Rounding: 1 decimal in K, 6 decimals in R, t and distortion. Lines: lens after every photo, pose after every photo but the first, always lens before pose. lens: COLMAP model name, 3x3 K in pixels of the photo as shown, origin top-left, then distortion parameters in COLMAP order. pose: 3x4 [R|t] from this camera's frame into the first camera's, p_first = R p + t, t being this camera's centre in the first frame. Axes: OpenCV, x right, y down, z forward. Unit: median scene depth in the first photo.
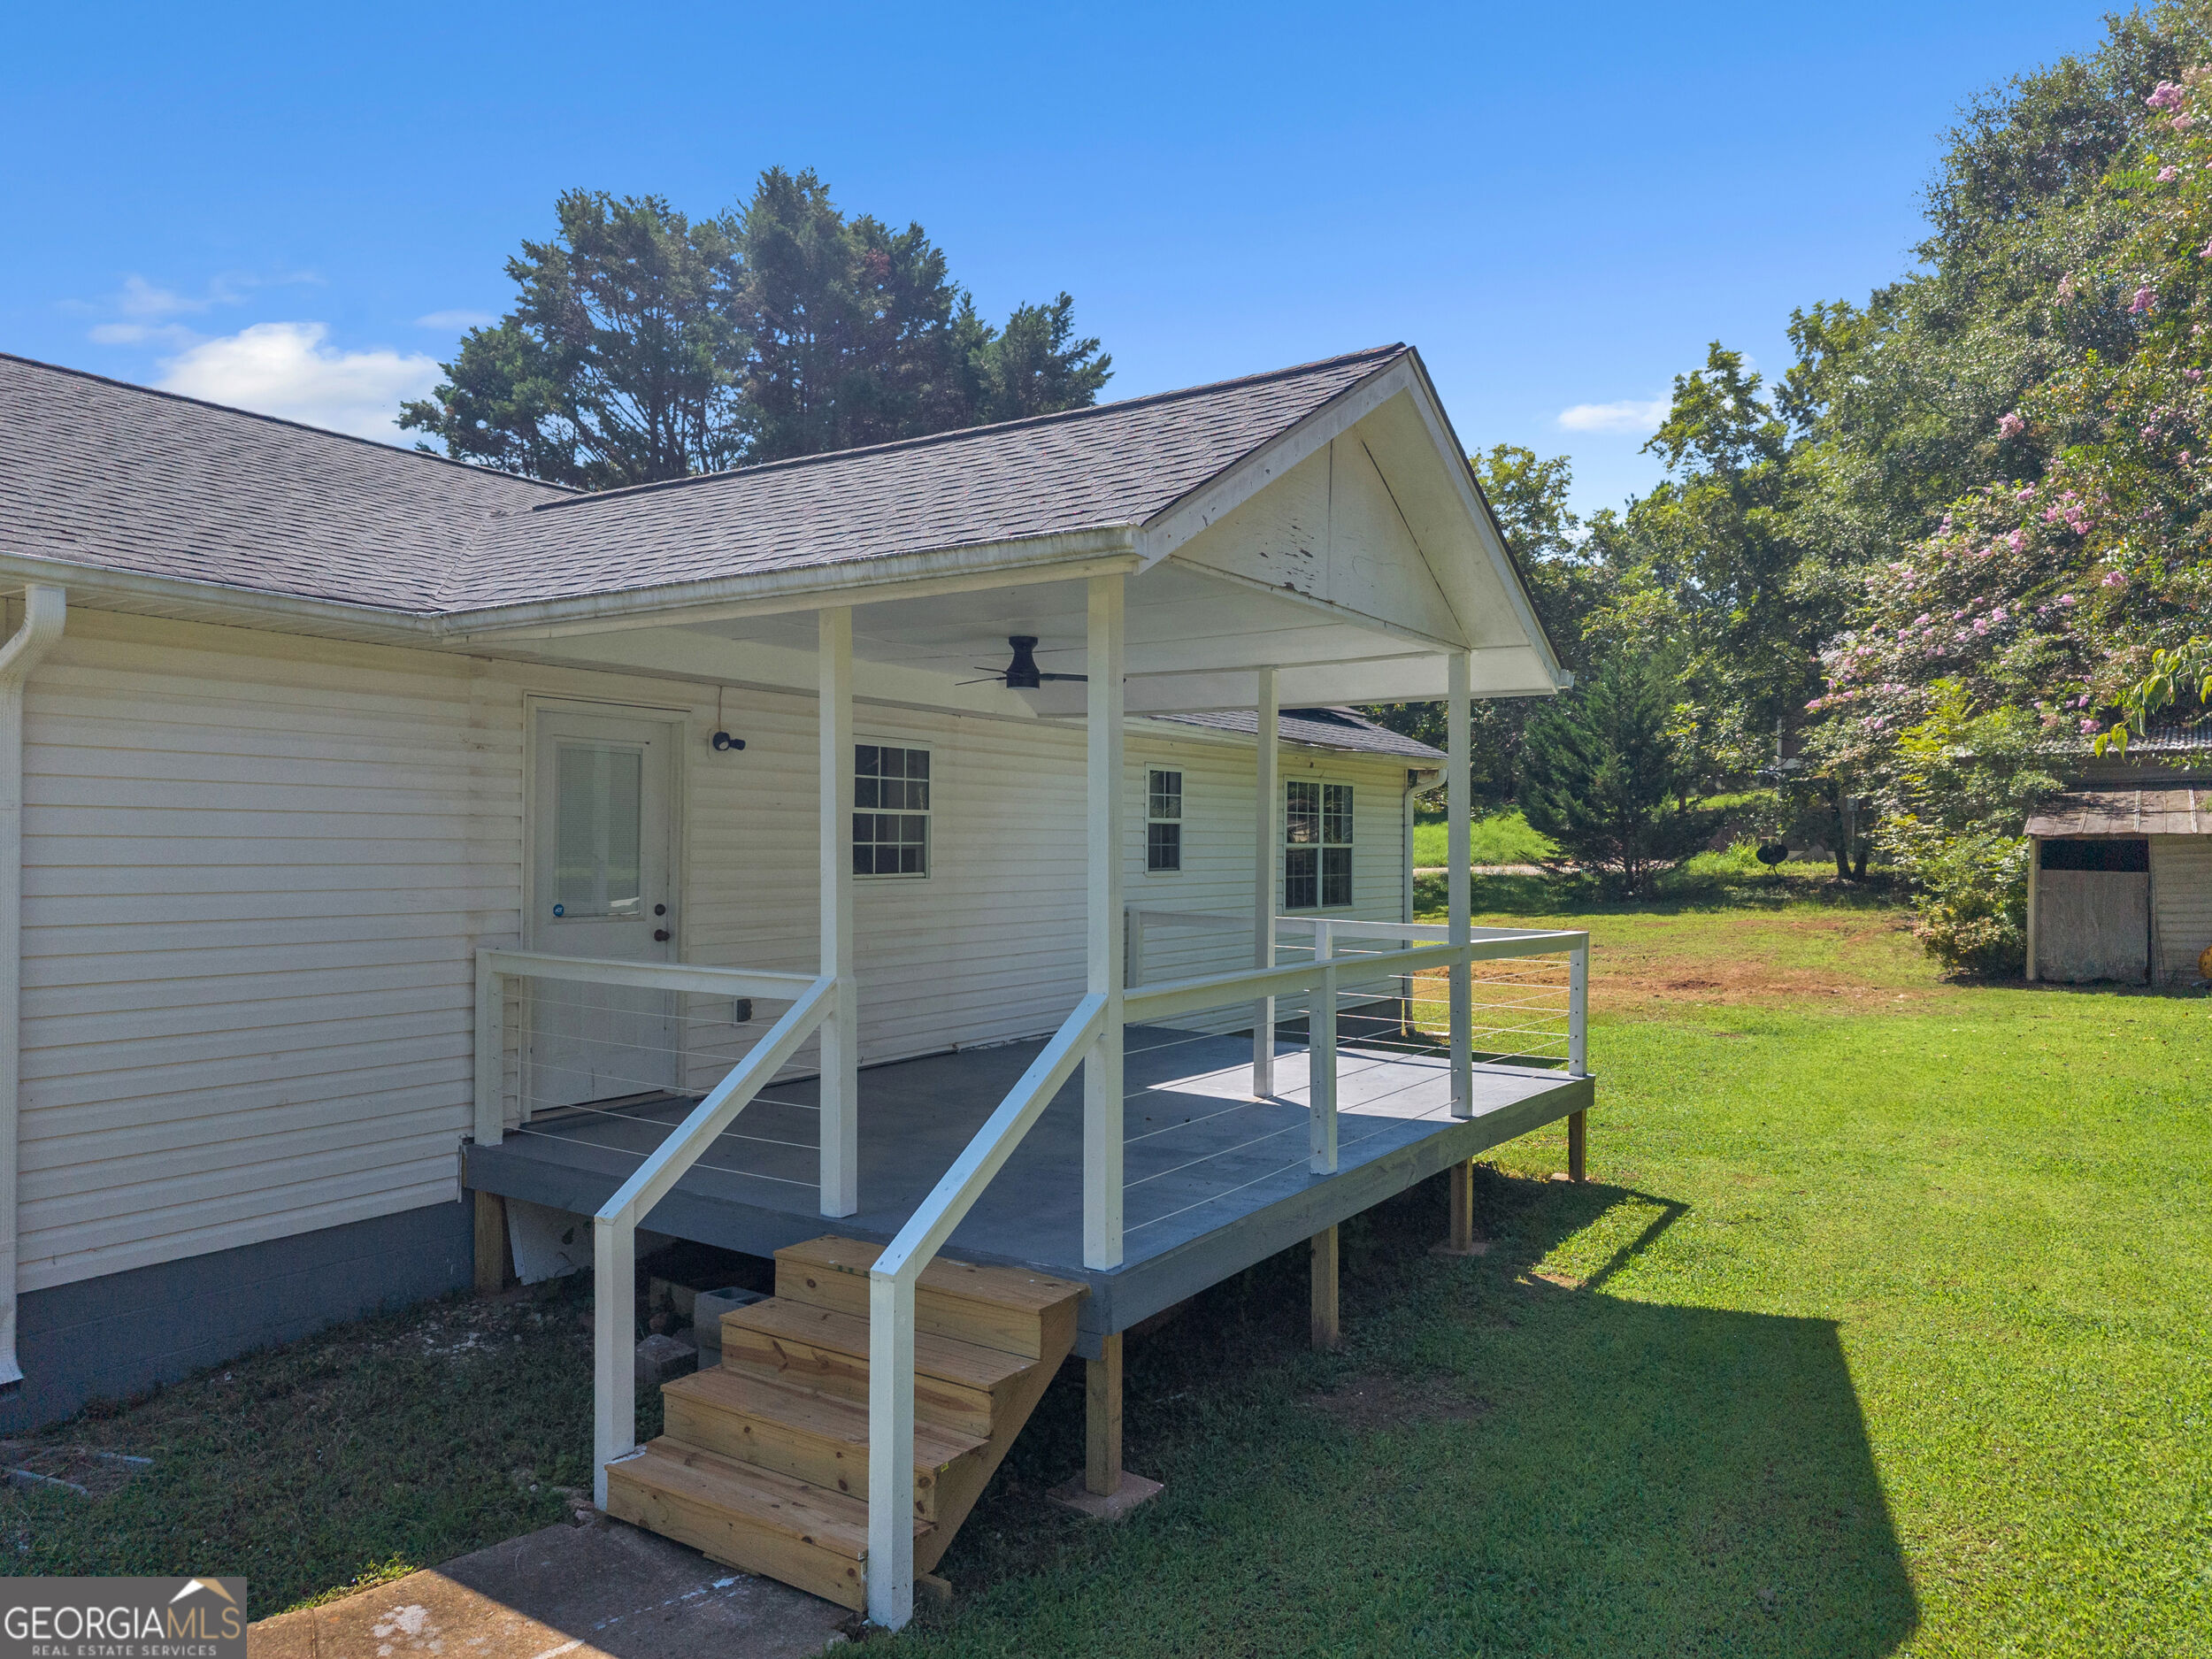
lens RADIAL K [[1487.2, 0, 1103.7], [0, 1487.2, 815.8], [0, 0, 1]] dist [0.061264, -0.081906]
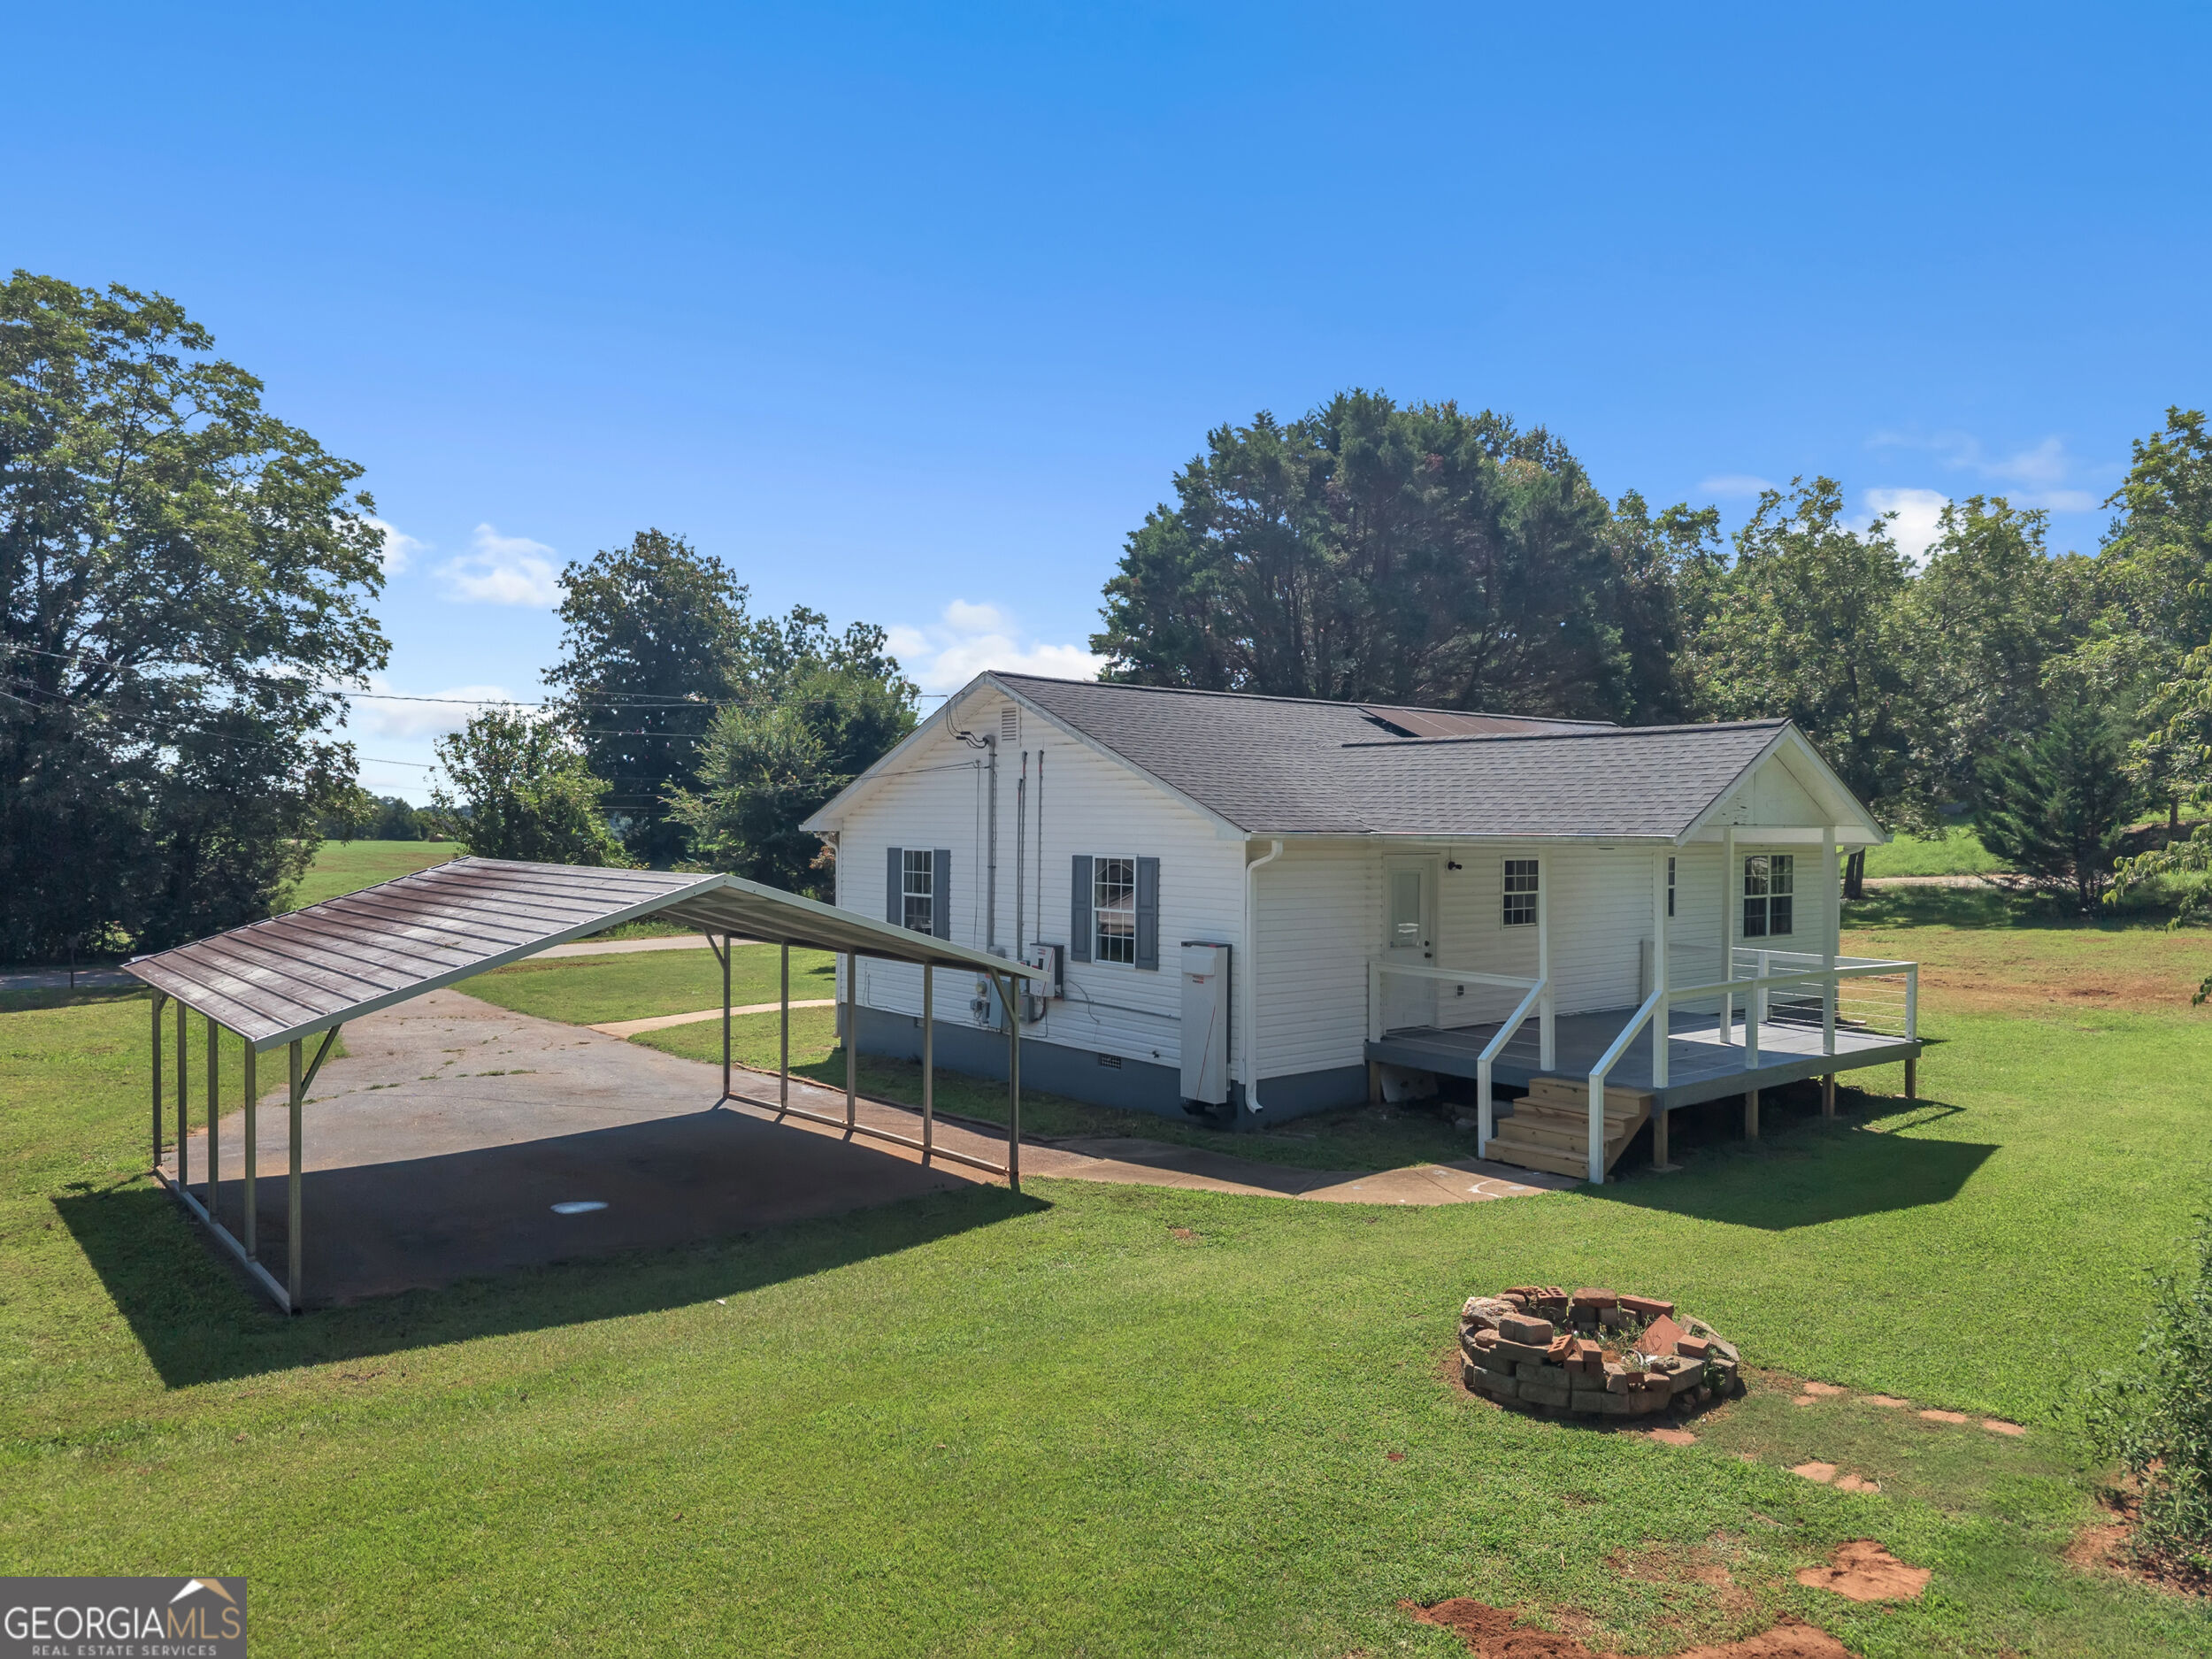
lens RADIAL K [[1487.2, 0, 1103.7], [0, 1487.2, 815.8], [0, 0, 1]] dist [0.061264, -0.081906]
pose [[0.957592, -0.000863, -0.288126, -0.101593], [0.004868, 0.999901, 0.013185, -0.134125], [0.288086, -0.014029, 0.957502, -1.061983]]
